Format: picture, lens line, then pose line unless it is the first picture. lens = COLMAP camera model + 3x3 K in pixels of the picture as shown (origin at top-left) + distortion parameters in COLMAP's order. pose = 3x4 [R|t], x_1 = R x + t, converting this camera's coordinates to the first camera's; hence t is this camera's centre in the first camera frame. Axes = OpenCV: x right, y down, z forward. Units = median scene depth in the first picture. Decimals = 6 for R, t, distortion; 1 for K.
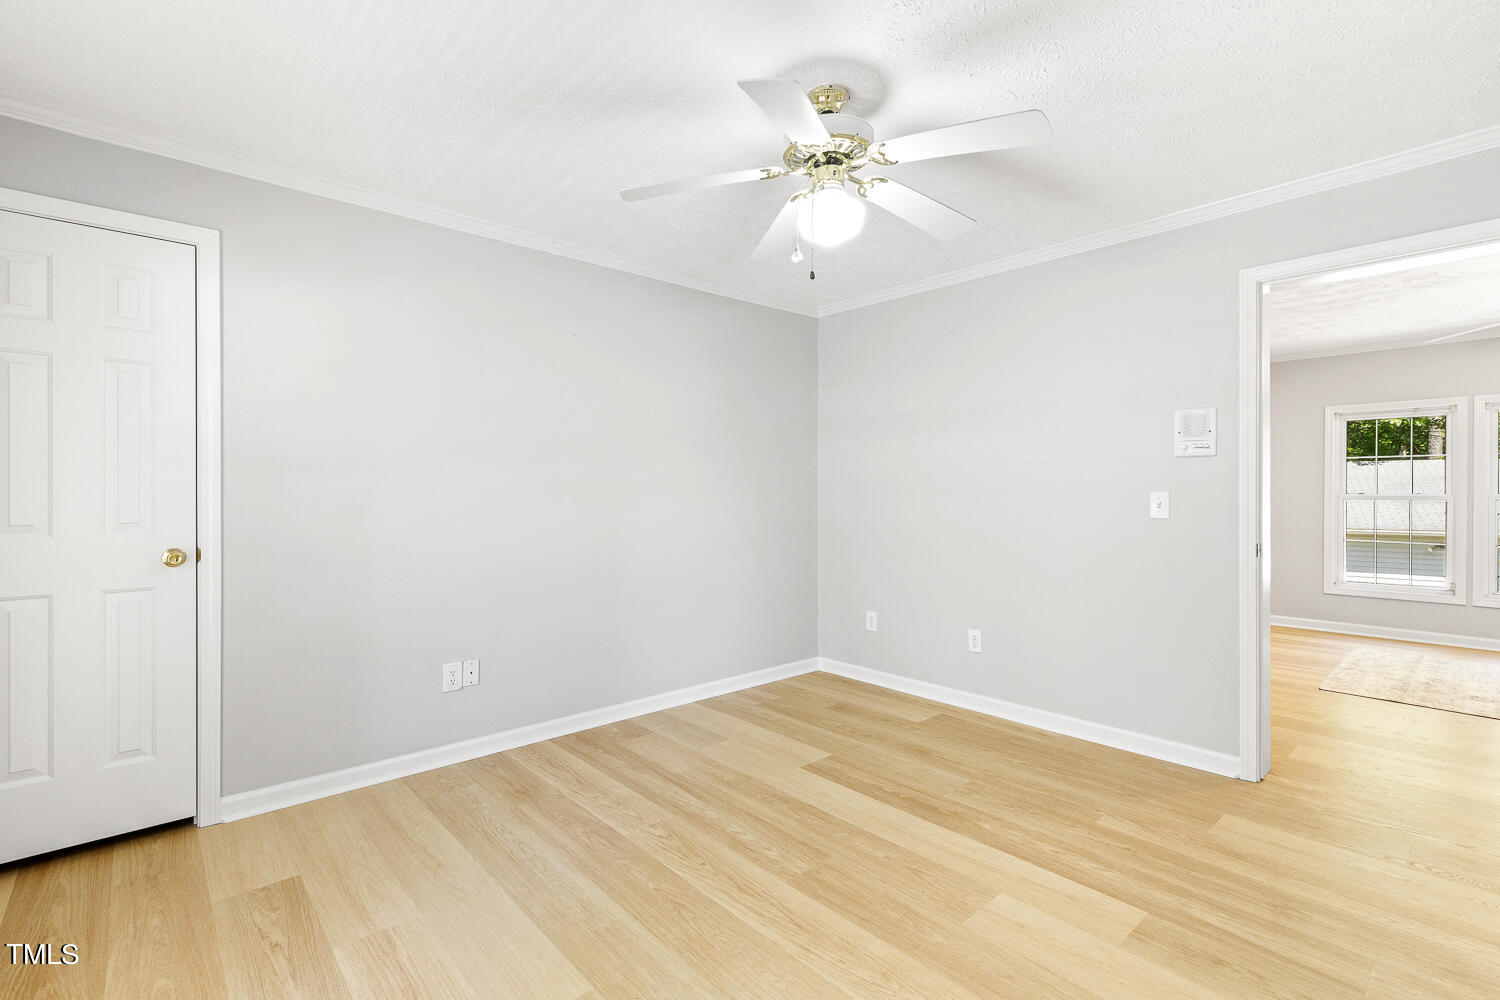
lens RADIAL K [[678.8, 0, 749.0], [0, 678.8, 492.4], [0, 0, 1]] dist [0.003082, -0.000412]
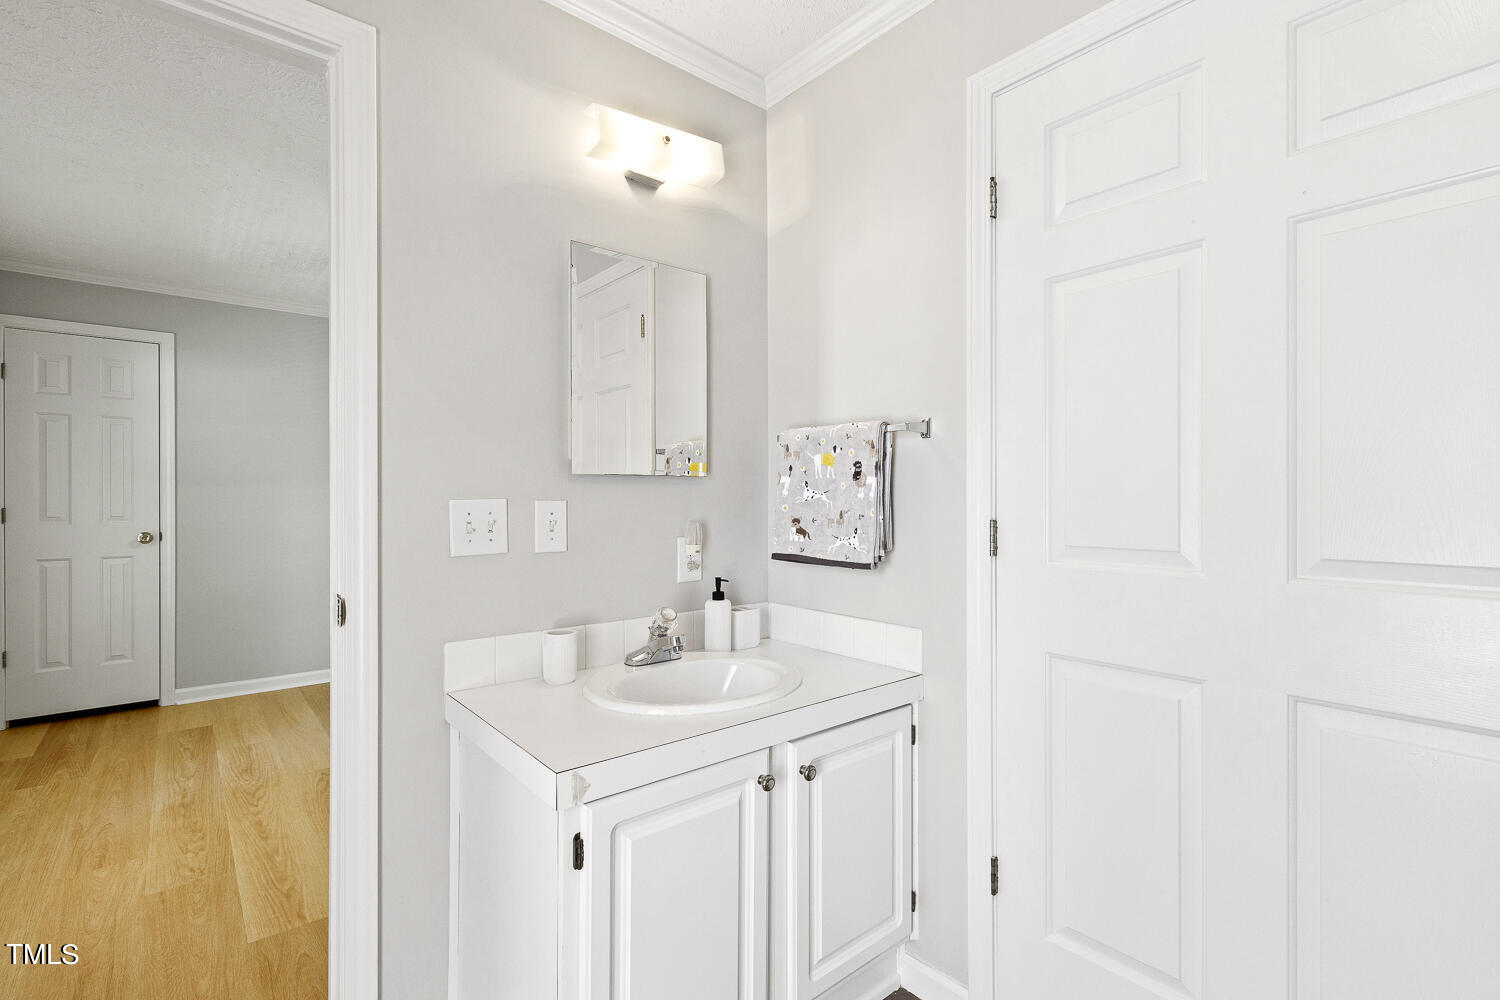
lens RADIAL K [[672.3, 0, 746.7], [0, 672.3, 499.4], [0, 0, 1]] dist [-0.000564, 0.000148]
pose [[0.999533, 0.001635, -0.030501, 0.703547], [-0.001625, 0.999999, 0.000332, 0.001755], [0.030501, -0.000283, 0.999535, -0.615024]]
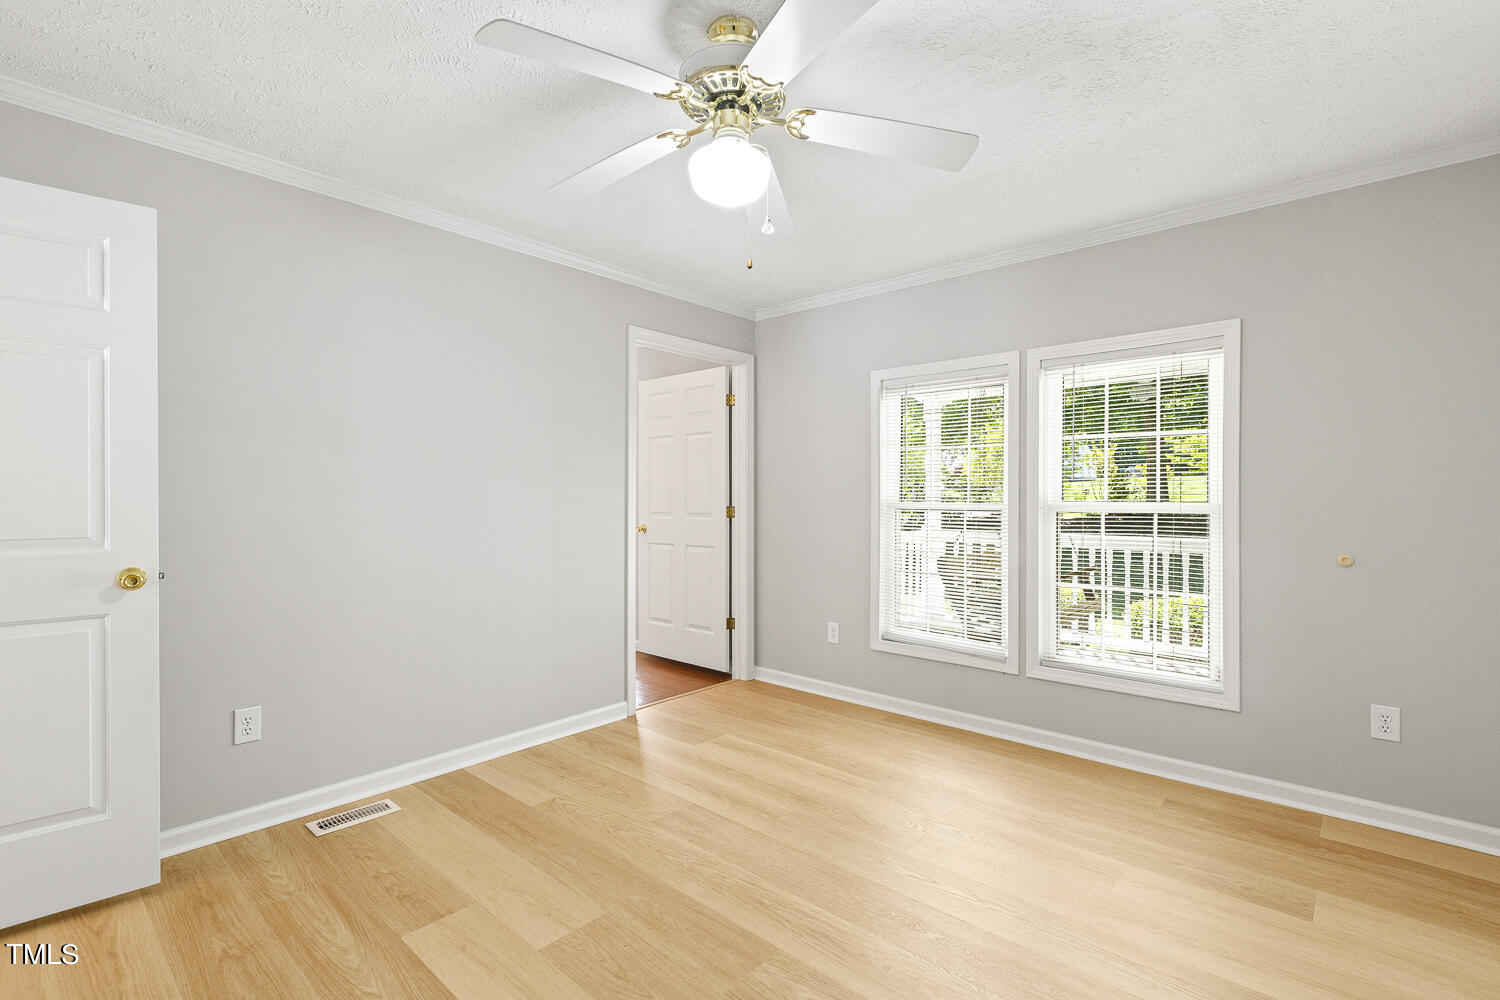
lens RADIAL K [[695.6, 0, 750.0], [0, 695.6, 500.0], [0, 0, 1]] dist [0.002511, 0.000184]
pose [[-0.993725, -0.000899, -0.111845, 0.186490], [-0.001621, 0.999978, 0.006366, -0.005078], [0.111837, 0.006508, -0.993705, 1.824852]]
